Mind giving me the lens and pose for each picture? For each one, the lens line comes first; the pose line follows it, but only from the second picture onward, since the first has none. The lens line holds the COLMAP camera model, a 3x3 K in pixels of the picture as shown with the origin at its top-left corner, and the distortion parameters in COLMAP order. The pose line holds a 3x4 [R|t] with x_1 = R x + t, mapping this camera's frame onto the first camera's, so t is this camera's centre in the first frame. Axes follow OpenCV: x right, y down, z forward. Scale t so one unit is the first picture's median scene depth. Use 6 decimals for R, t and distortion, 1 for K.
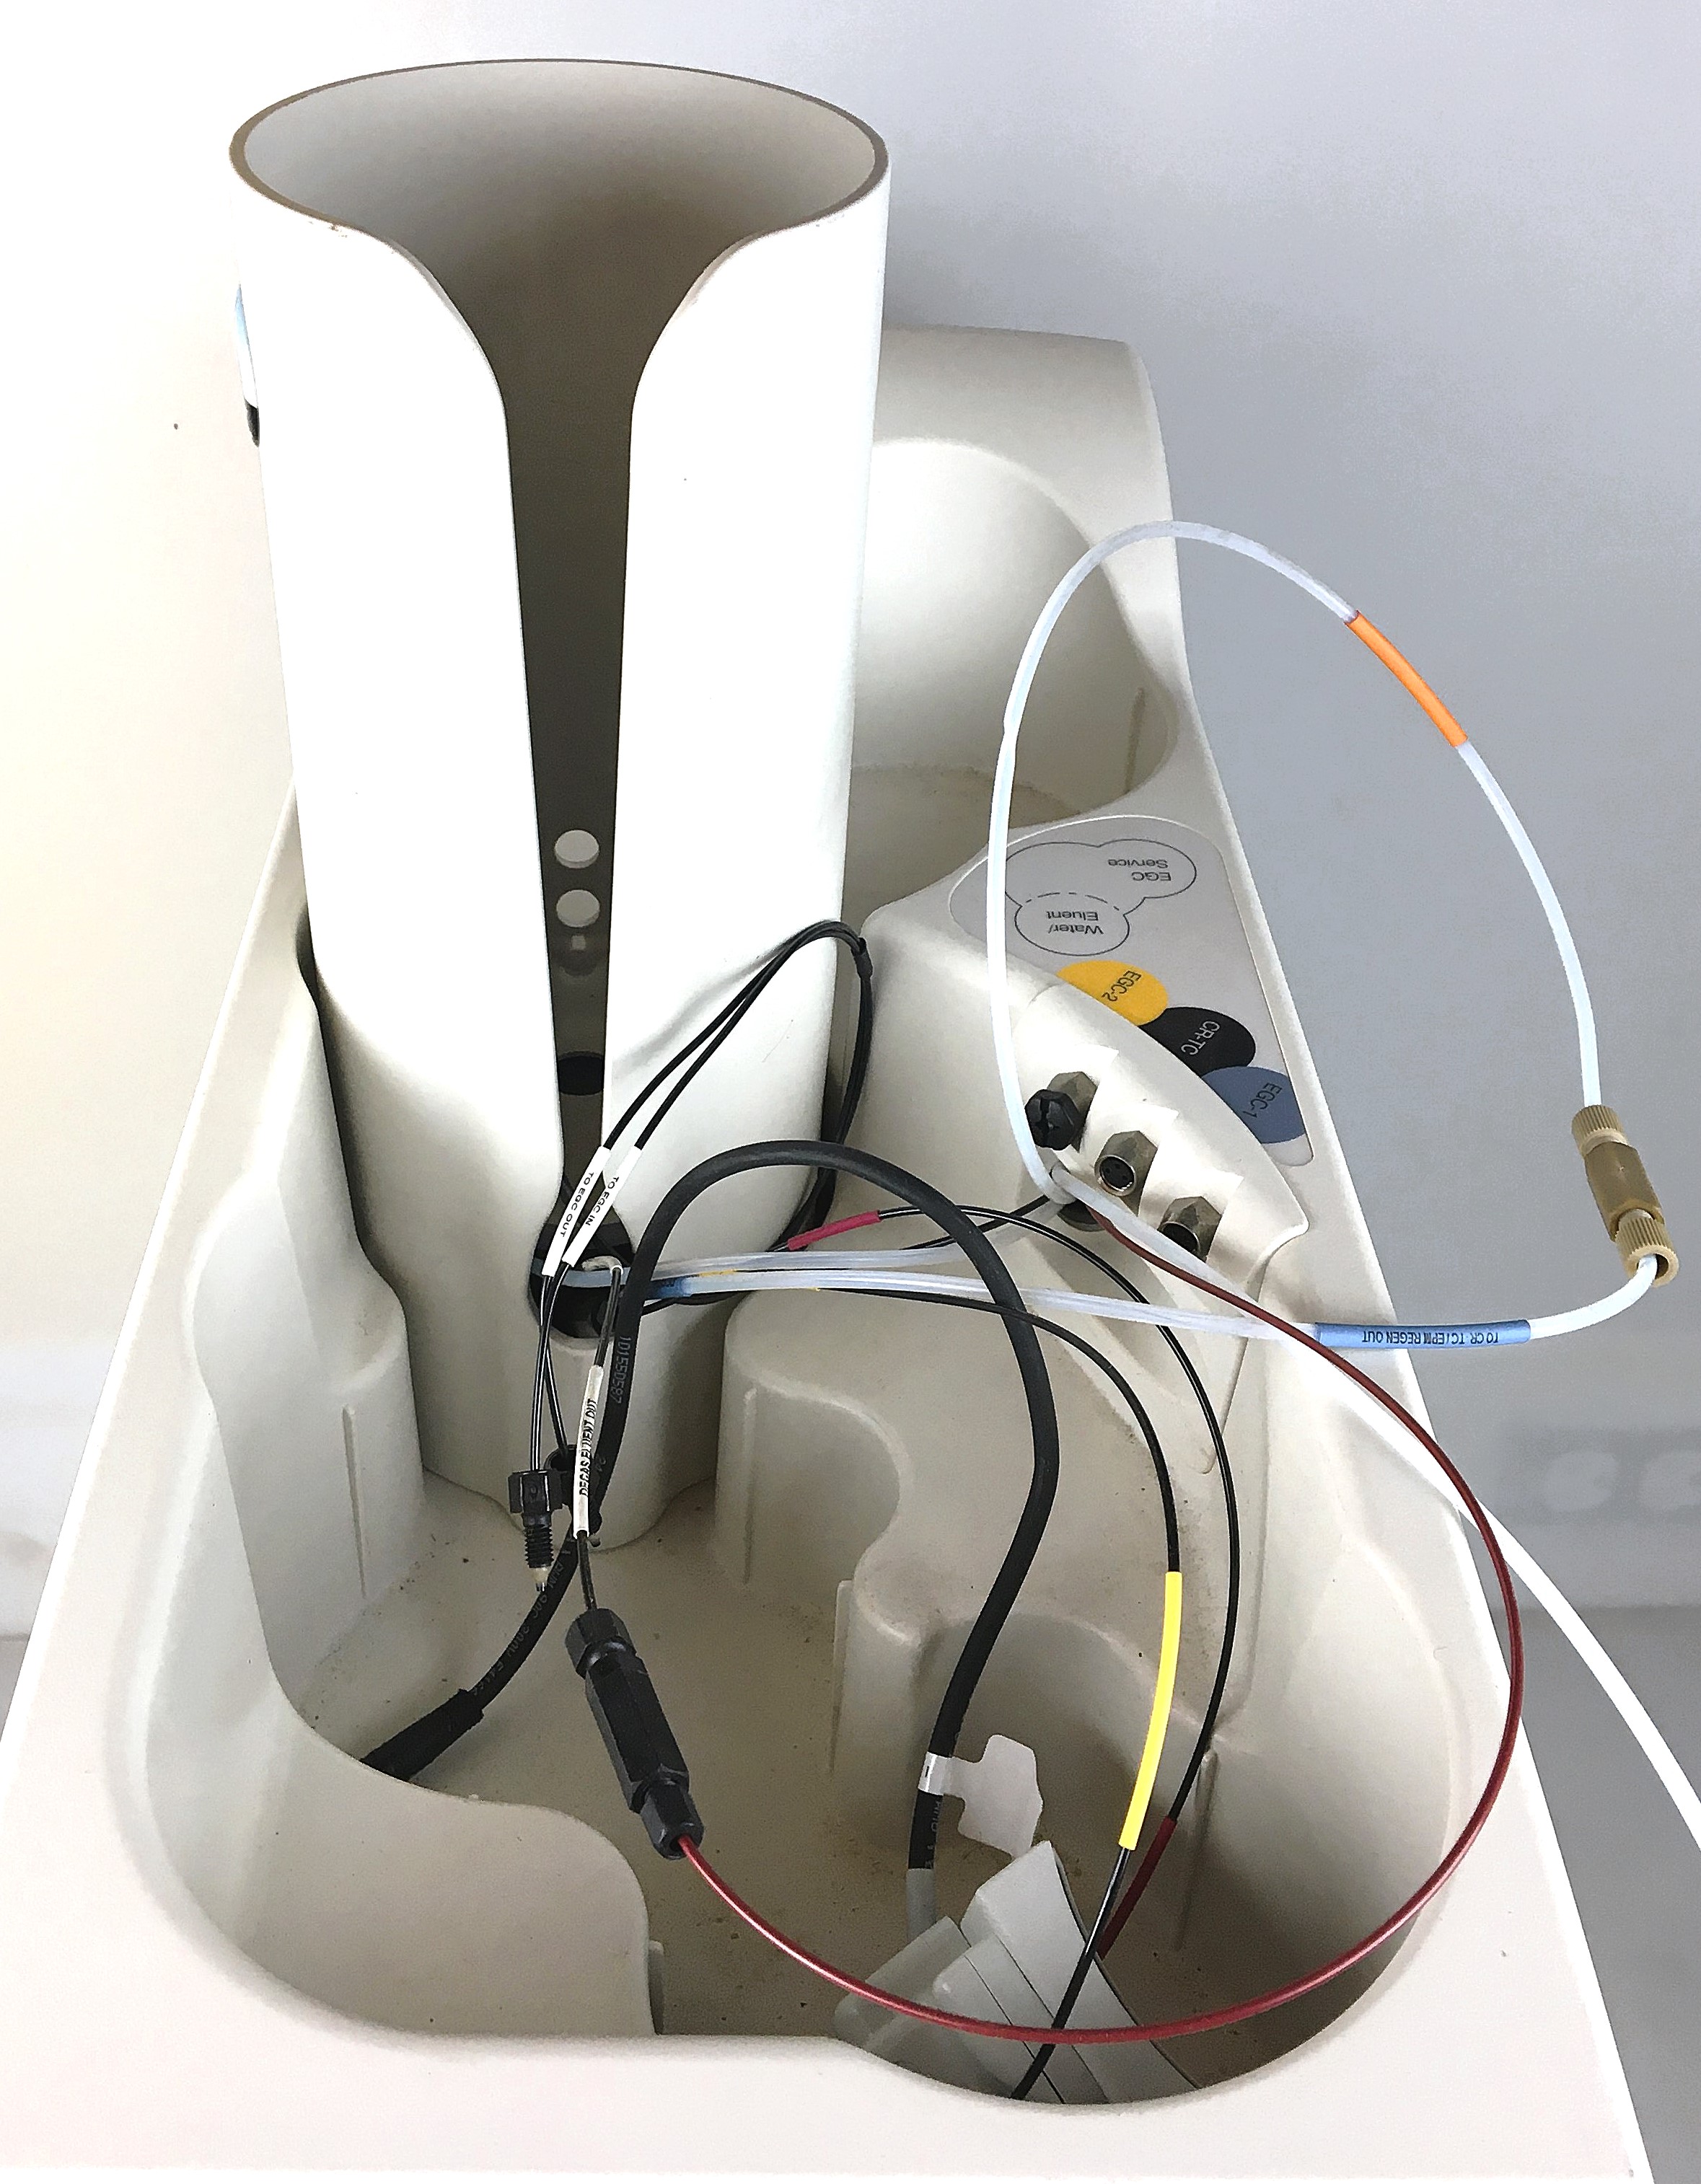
lens RADIAL K [[1960.1, 0, 850.5], [0, 1960.1, 1092.0], [0, 0, 1]] dist [-0.000137, -0.000131]
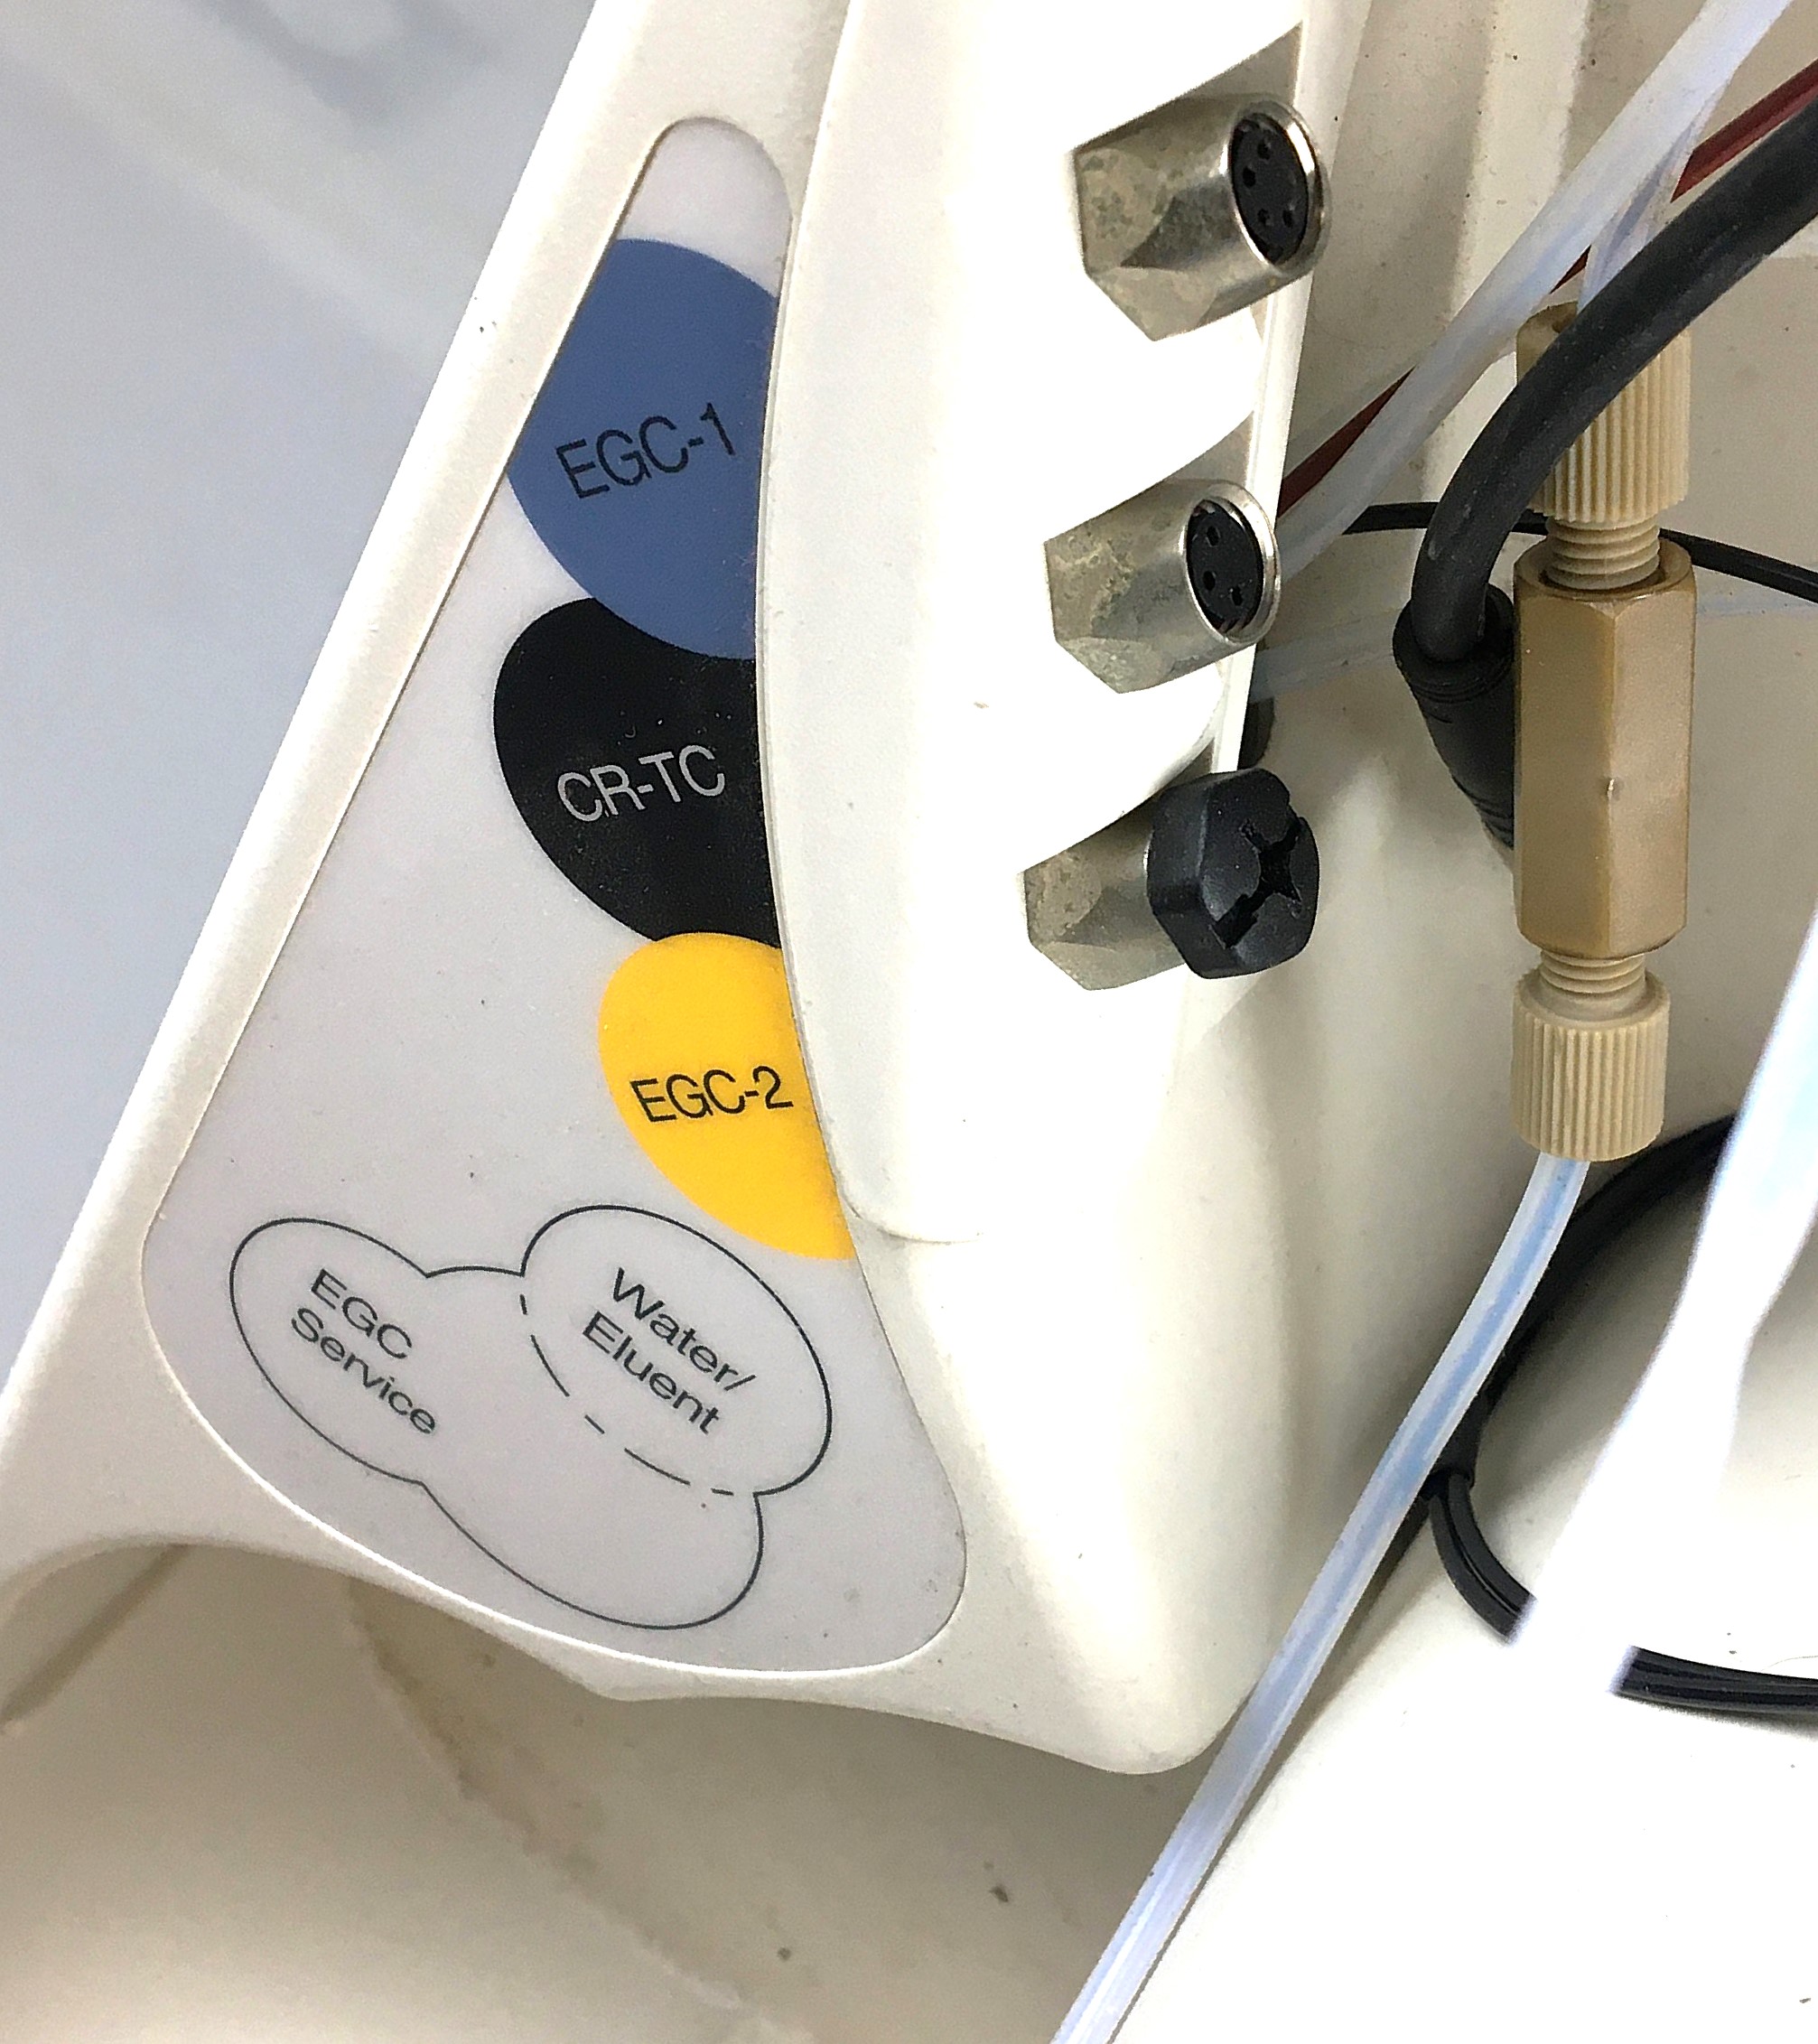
lens RADIAL K [[1937.0, 0, 909.0], [0, 1937.0, 1022.0], [0, 0, 1]] dist [0.007963, 0.001334]
pose [[-0.778608, -0.626080, -0.042353, 0.130279], [0.605362, -0.767187, 0.212042, -0.088087], [-0.165248, 0.139459, 0.976342, 0.679477]]
